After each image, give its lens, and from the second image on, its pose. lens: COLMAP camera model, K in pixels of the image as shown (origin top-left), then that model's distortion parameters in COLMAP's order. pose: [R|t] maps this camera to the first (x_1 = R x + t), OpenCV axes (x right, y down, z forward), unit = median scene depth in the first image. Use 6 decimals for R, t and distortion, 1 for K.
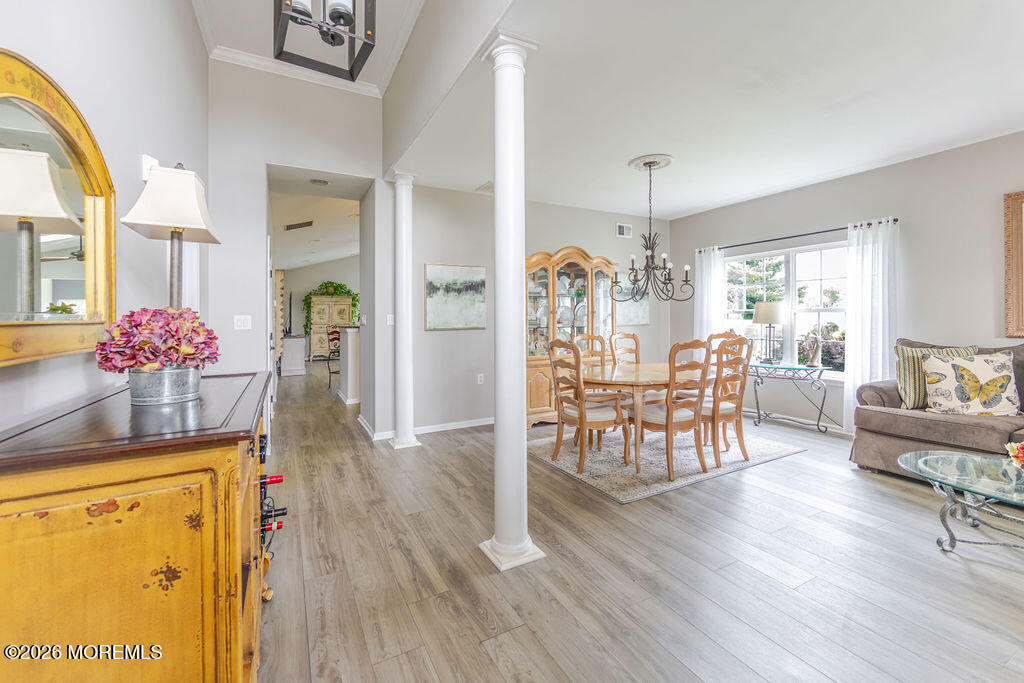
lens RADIAL K [[419.6, 0, 510.3], [0, 419.6, 315.5], [0, 0, 1]] dist [-0.000659, -0.000070]
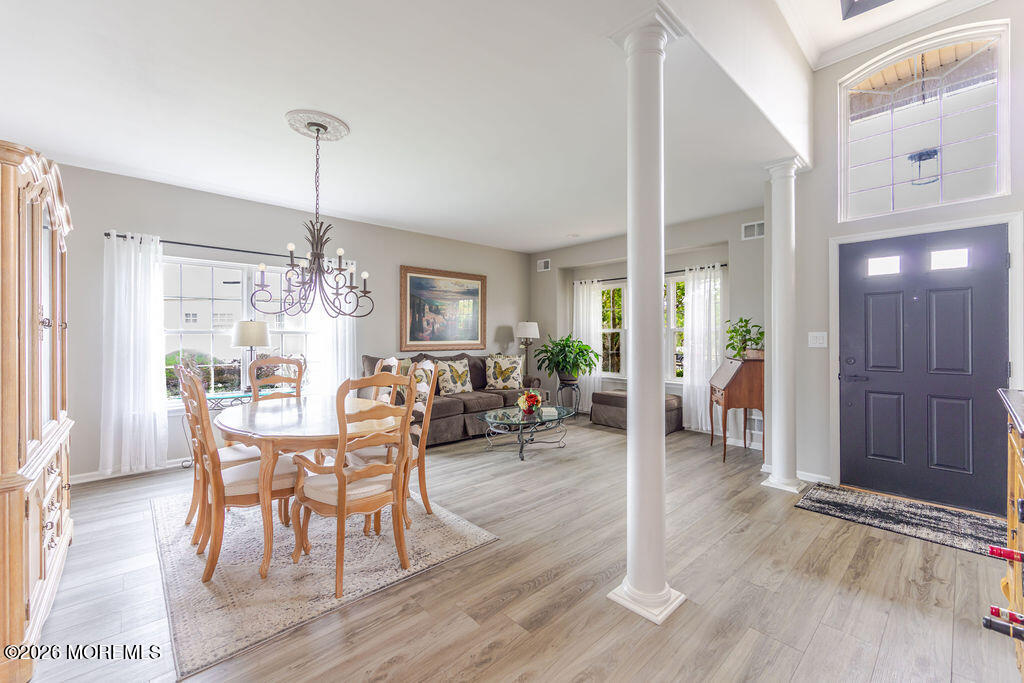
lens RADIAL K [[419.9, 0, 510.7], [0, 419.9, 335.7], [0, 0, 1]] dist [-0.001723, -0.000199]
pose [[-0.245879, 0.014339, 0.969194, -0.611460], [0.000611, 0.999893, -0.014638, 0.017921], [-0.969300, -0.003007, -0.245862, 1.156574]]
